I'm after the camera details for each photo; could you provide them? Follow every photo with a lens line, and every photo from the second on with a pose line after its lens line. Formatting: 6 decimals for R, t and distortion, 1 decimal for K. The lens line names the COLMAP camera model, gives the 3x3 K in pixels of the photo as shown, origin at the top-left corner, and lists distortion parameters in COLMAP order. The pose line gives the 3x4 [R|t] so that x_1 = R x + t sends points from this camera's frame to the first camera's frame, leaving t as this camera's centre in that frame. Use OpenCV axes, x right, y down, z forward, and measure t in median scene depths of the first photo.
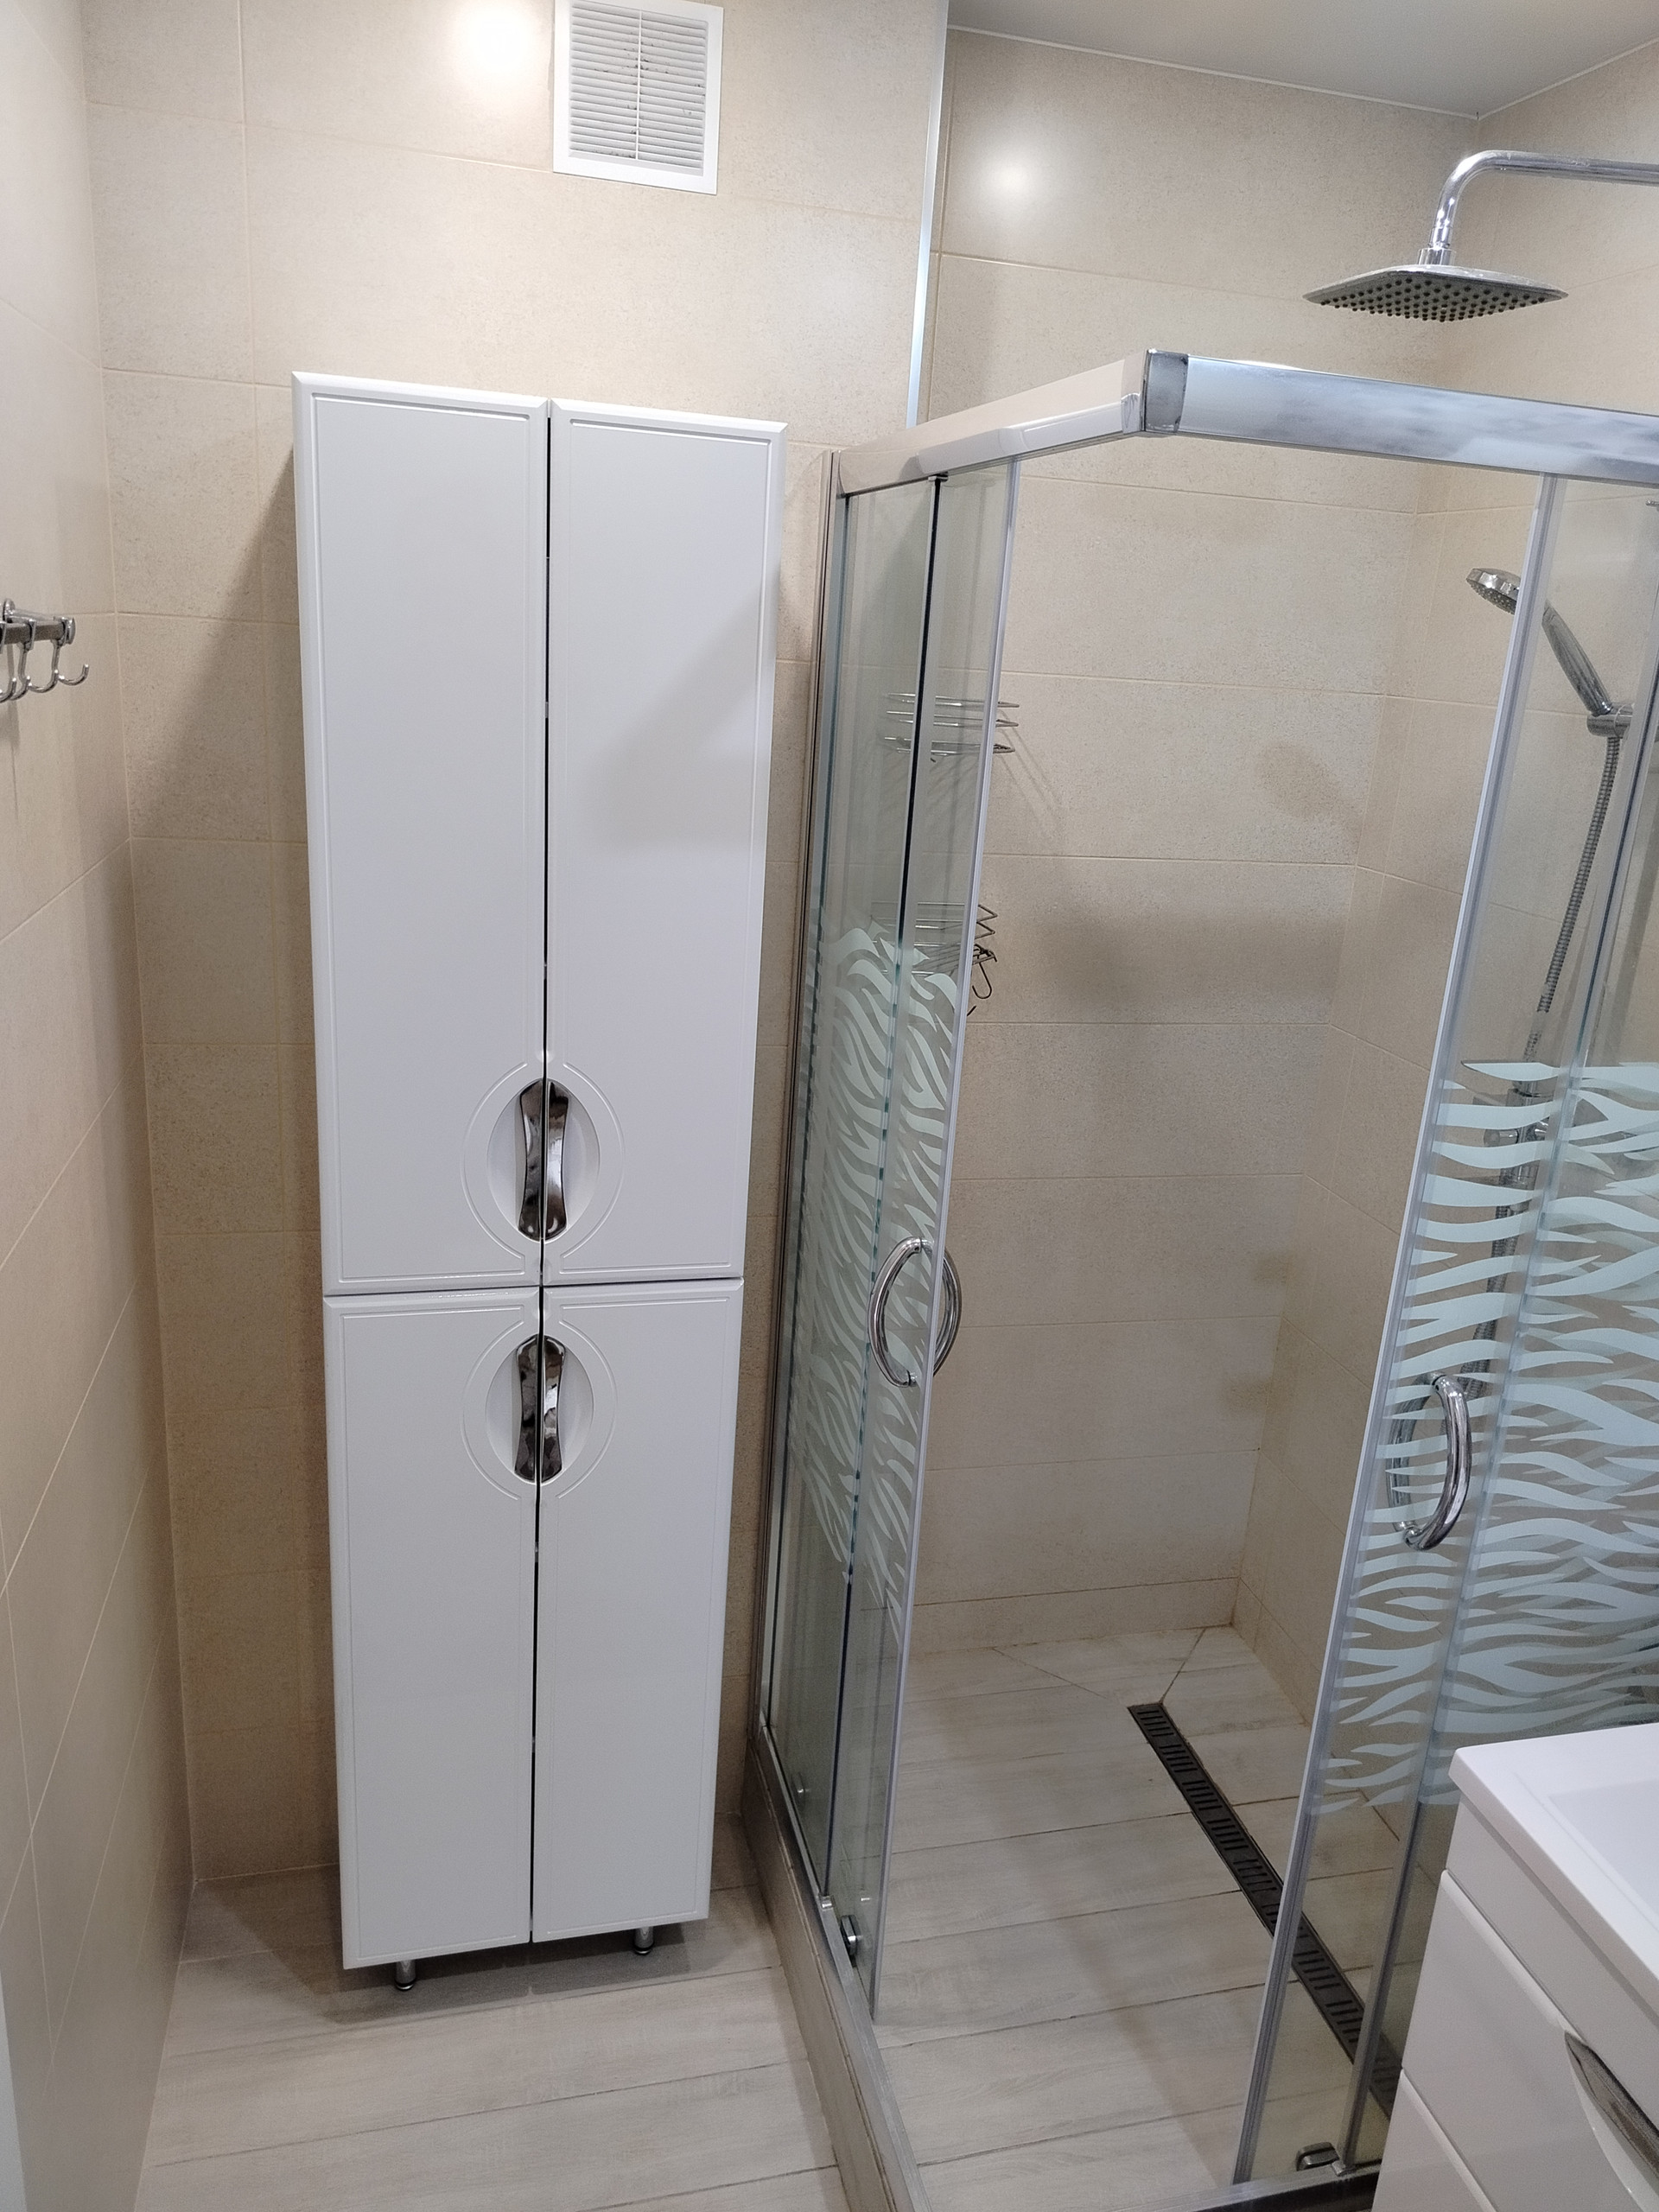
lens RADIAL K [[1555.4, 0, 829.5], [0, 1555.4, 1106.0], [0, 0, 1]] dist [0.006145, -0.003846]
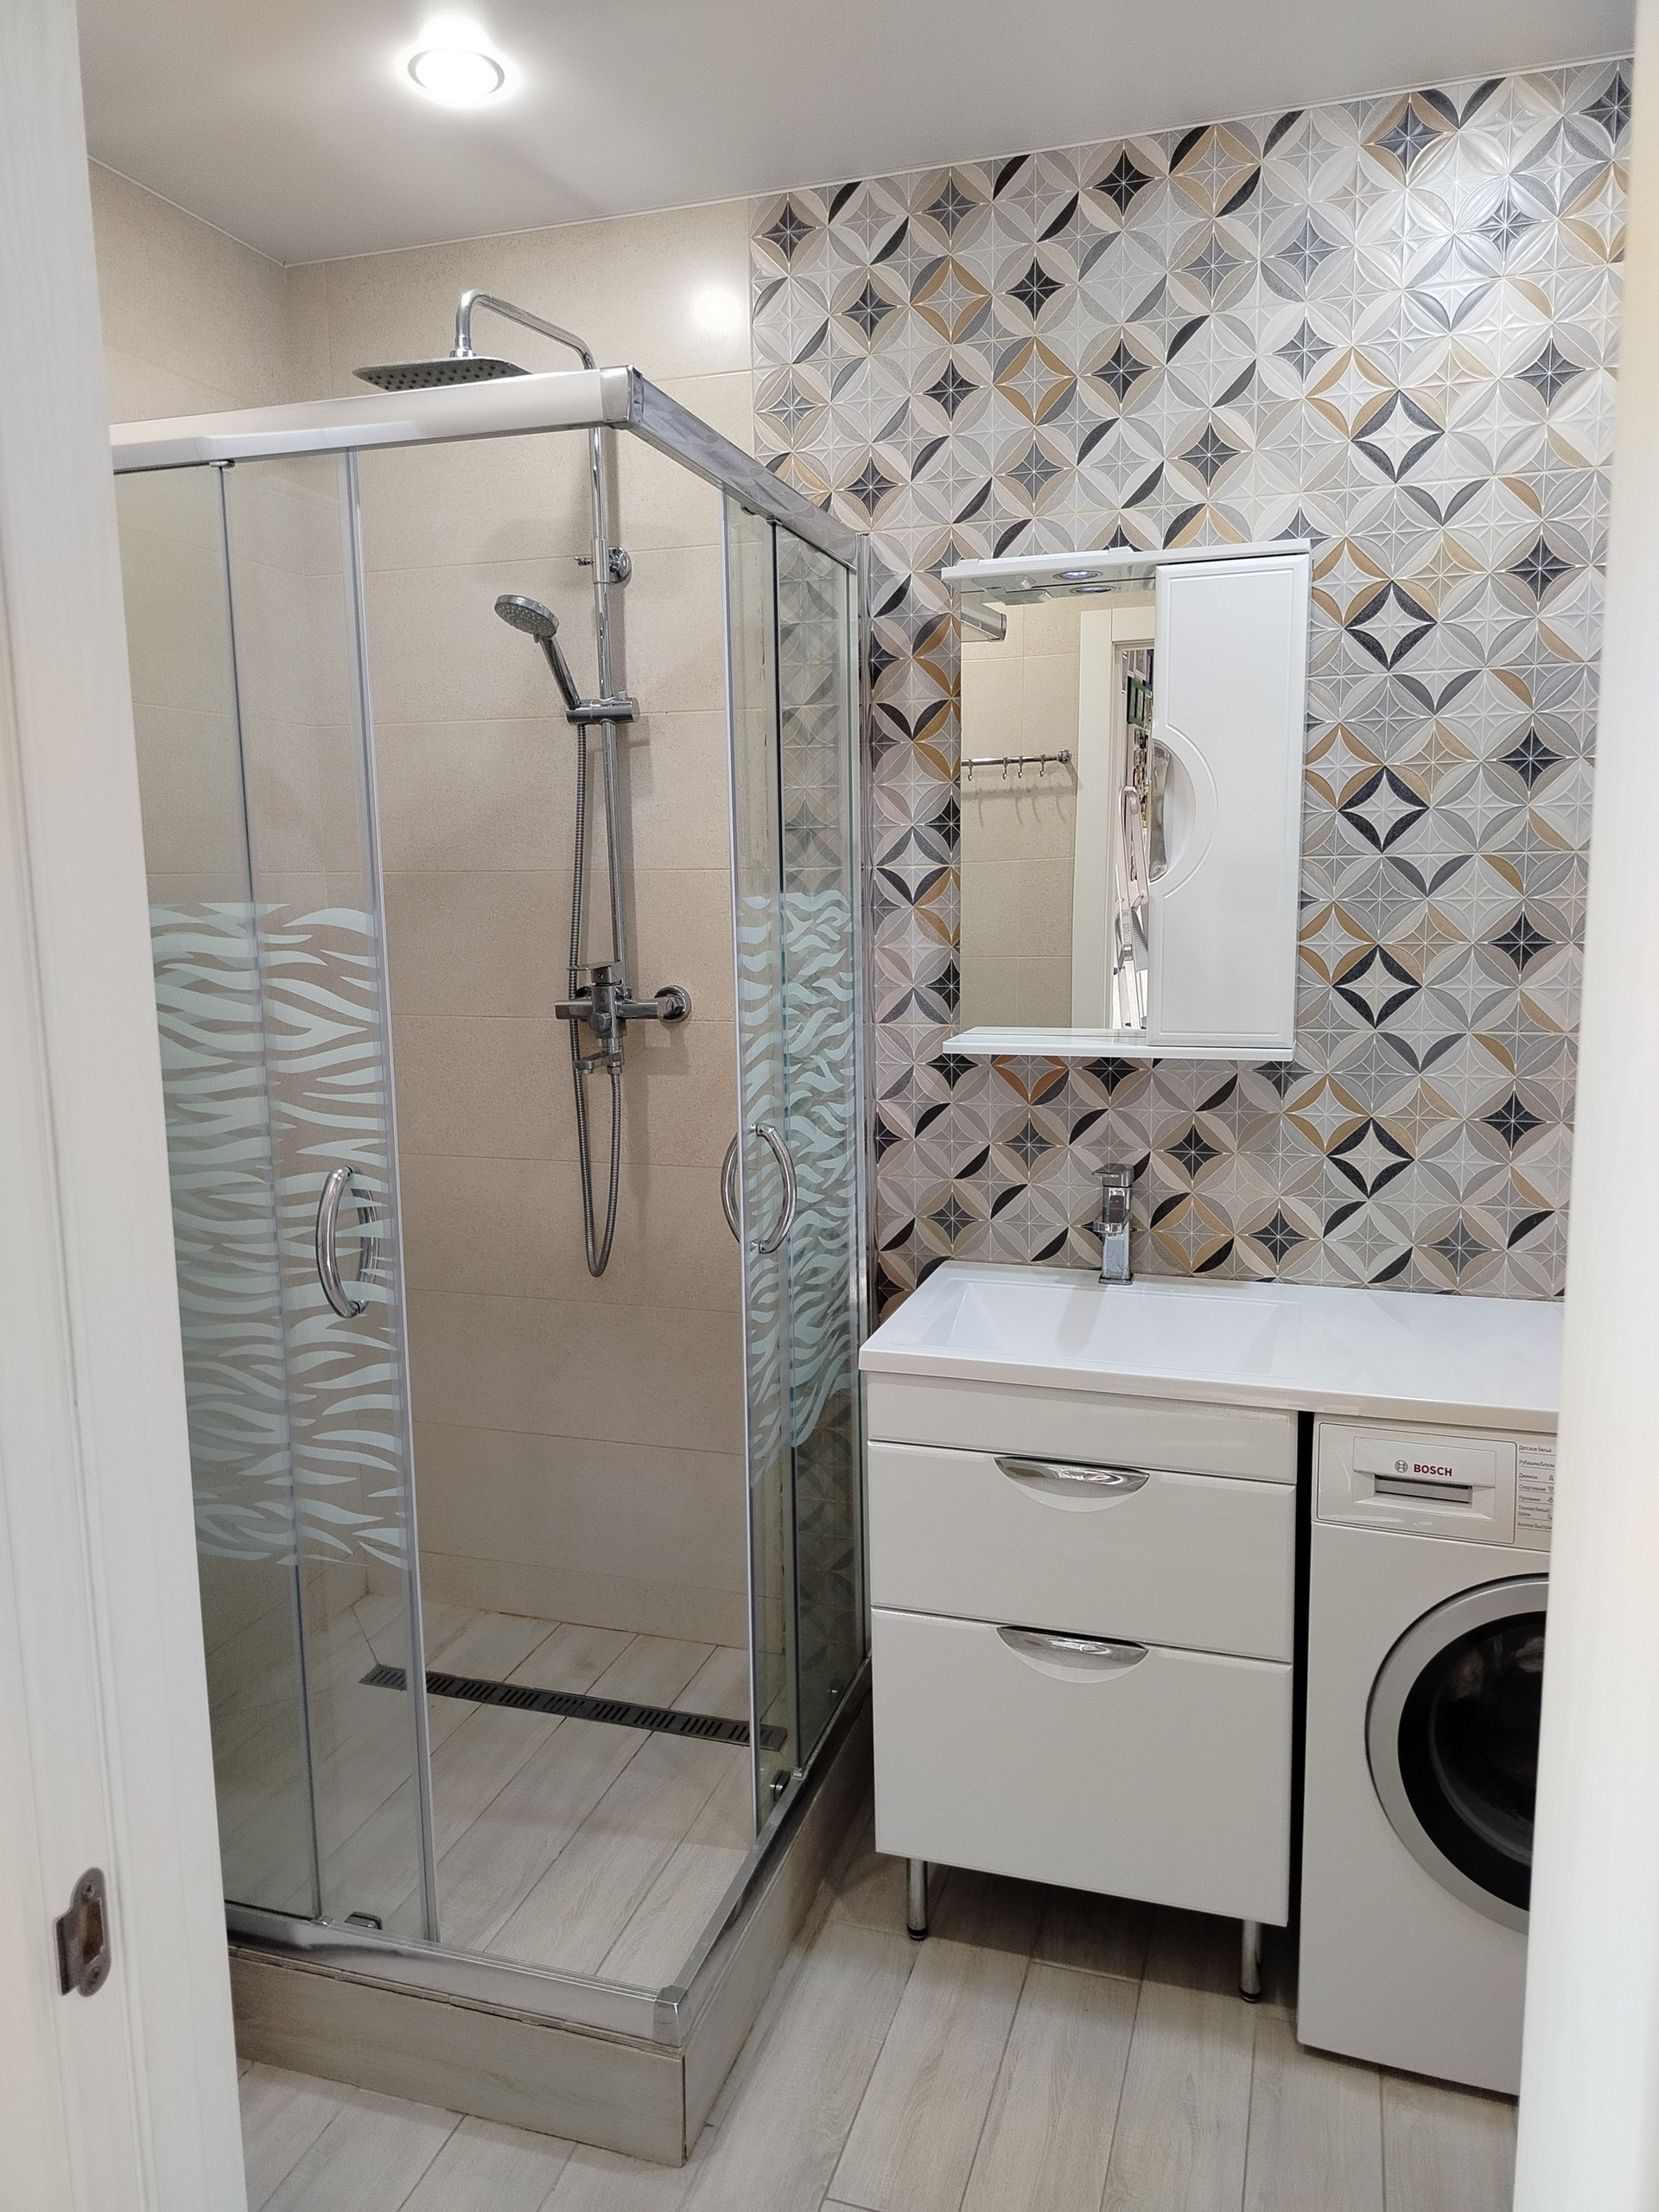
lens RADIAL K [[1555.4, 0, 829.5], [0, 1555.4, 1106.0], [0, 0, 1]] dist [0.006145, -0.003846]
pose [[0.513104, -0.203975, 0.833738, -0.621269], [0.298548, 0.953113, 0.049446, 0.087706], [-0.804732, 0.223539, 0.549942, 0.127516]]
